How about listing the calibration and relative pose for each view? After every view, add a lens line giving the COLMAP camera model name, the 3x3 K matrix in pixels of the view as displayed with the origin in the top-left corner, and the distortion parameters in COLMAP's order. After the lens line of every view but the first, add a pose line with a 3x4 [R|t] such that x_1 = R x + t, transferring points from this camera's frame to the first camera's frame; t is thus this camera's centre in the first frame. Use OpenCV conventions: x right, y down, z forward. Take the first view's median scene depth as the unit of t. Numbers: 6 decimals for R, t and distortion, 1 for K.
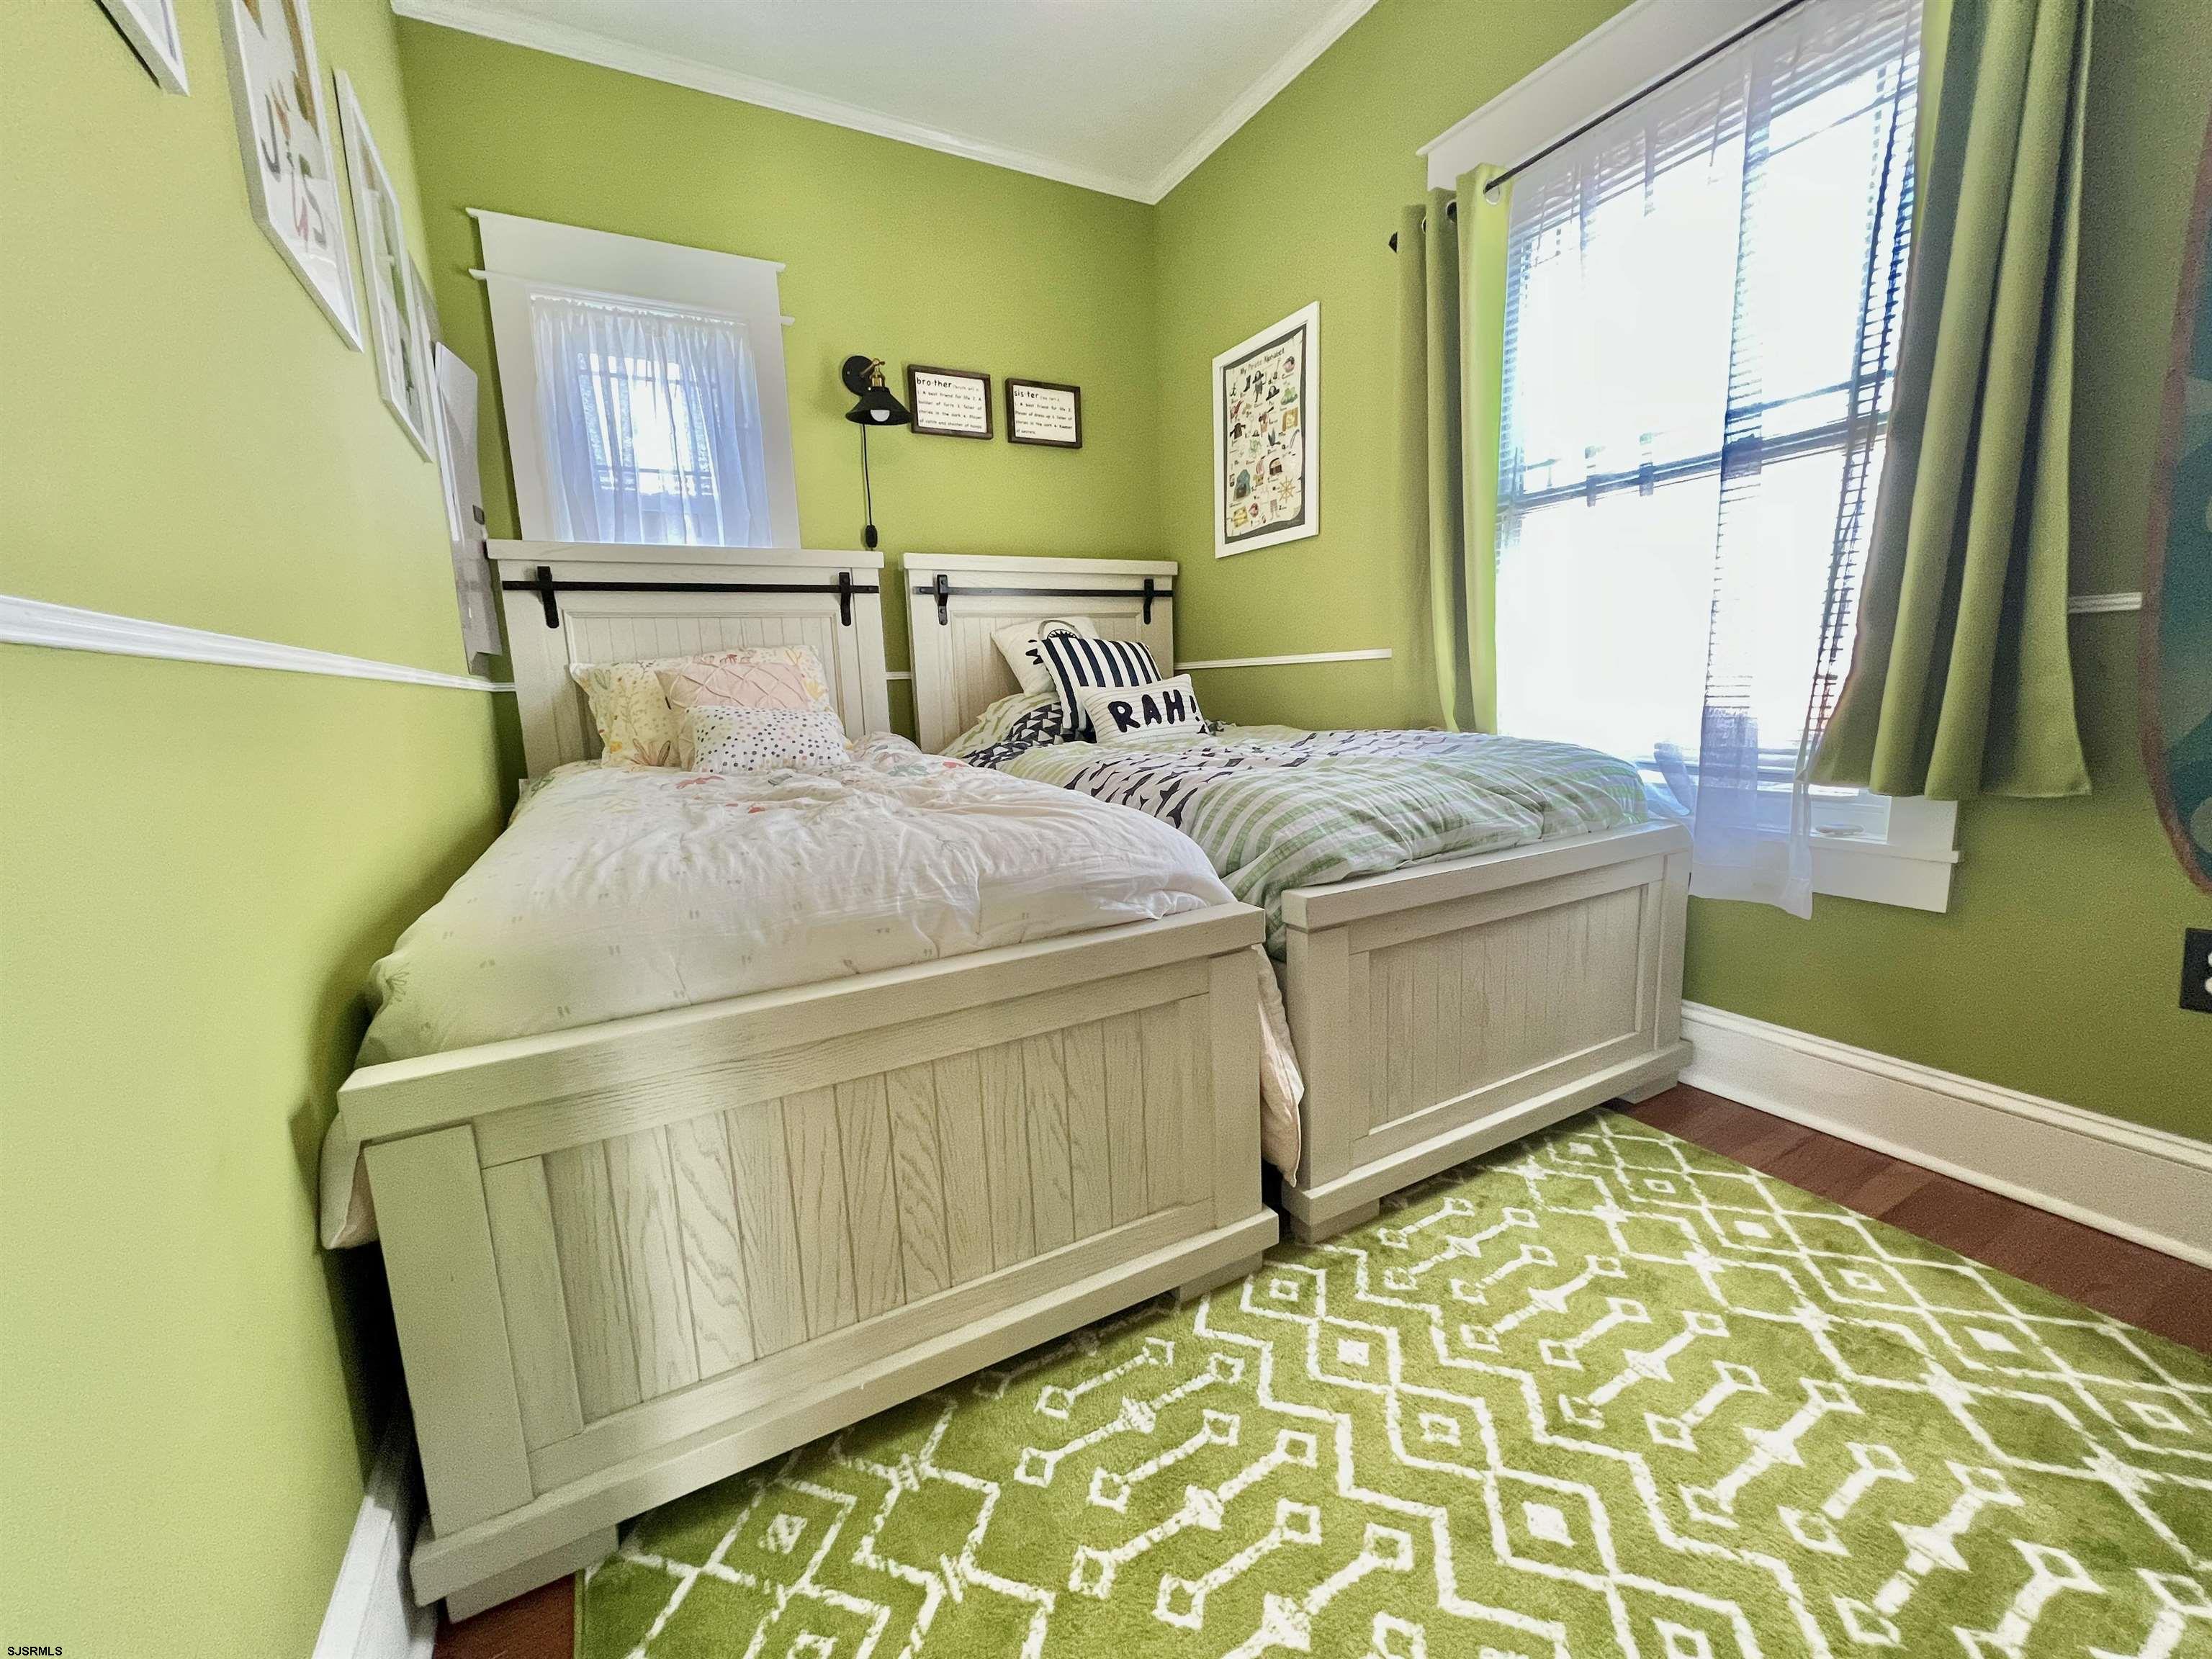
lens RADIAL K [[894.8, 0, 1106.0], [0, 894.8, 829.5], [0, 0, 1]] dist [-0.000442, 0.000203]
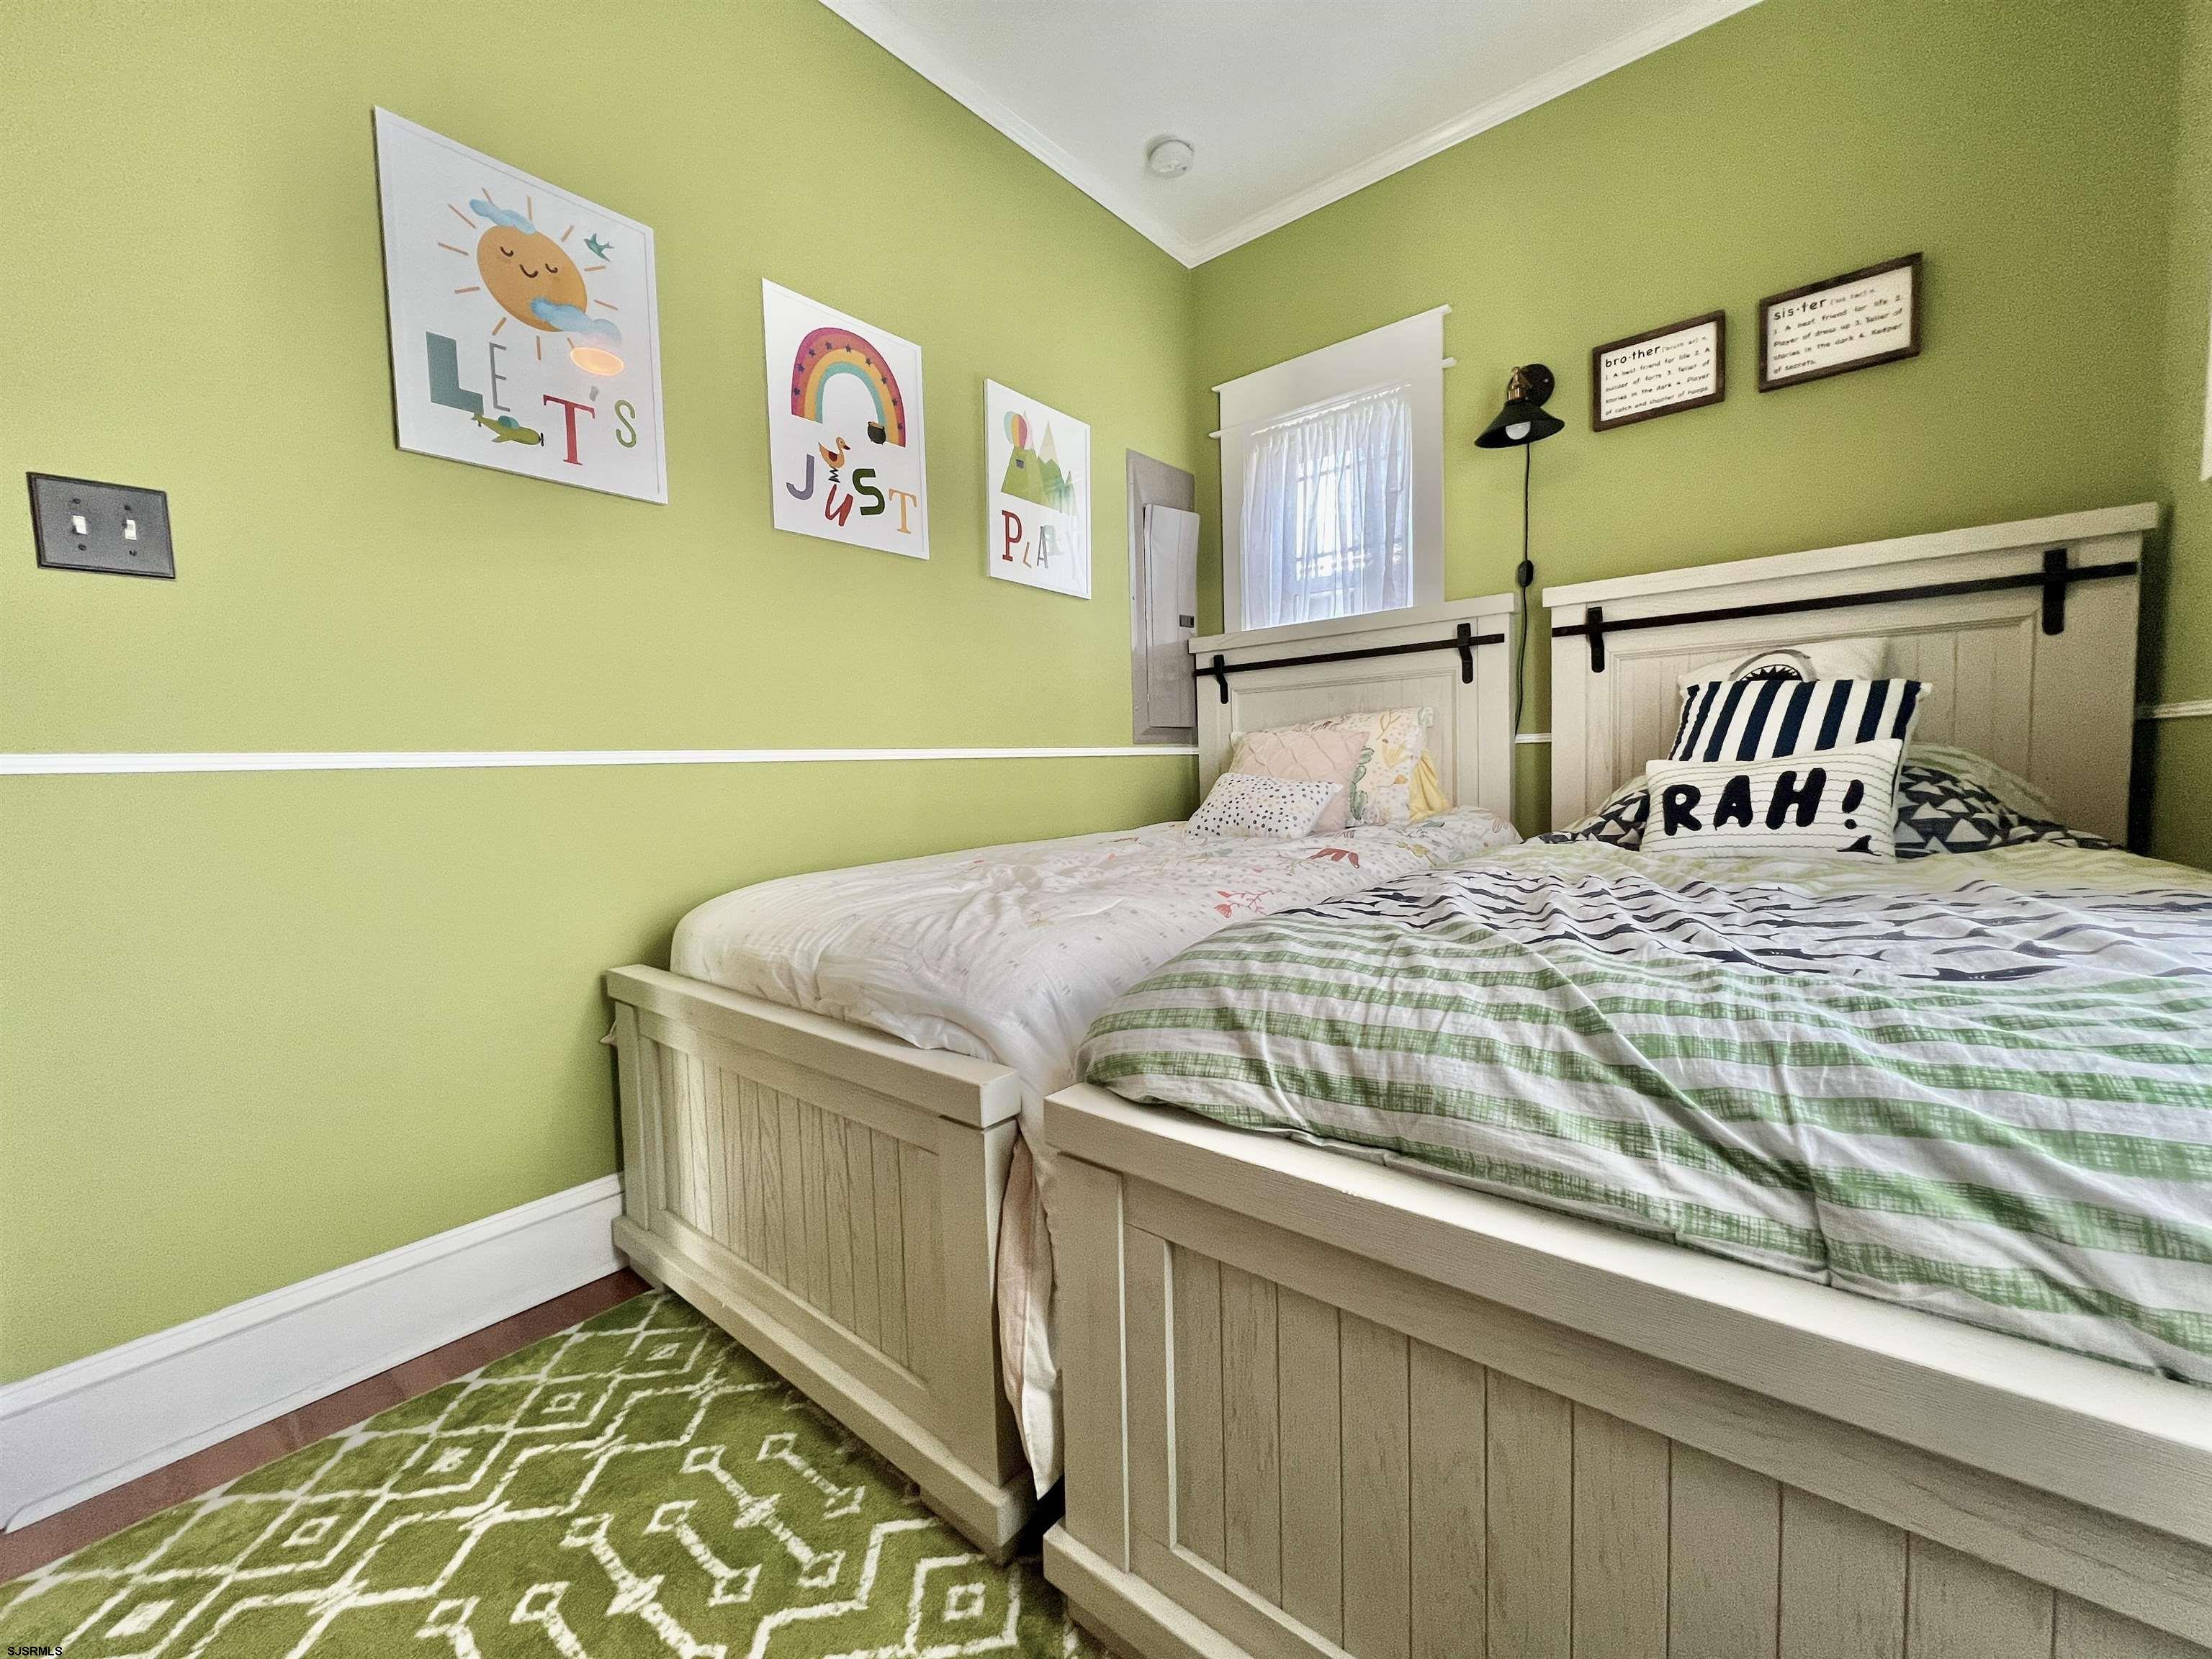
lens RADIAL K [[894.8, 0, 1106.0], [0, 894.8, 829.5], [0, 0, 1]] dist [-0.000442, 0.000203]
pose [[0.354816, 0.095508, -0.930045, 0.491827], [-0.134085, 0.989683, 0.050479, -0.097352], [0.925271, 0.106794, 0.363961, 0.435193]]
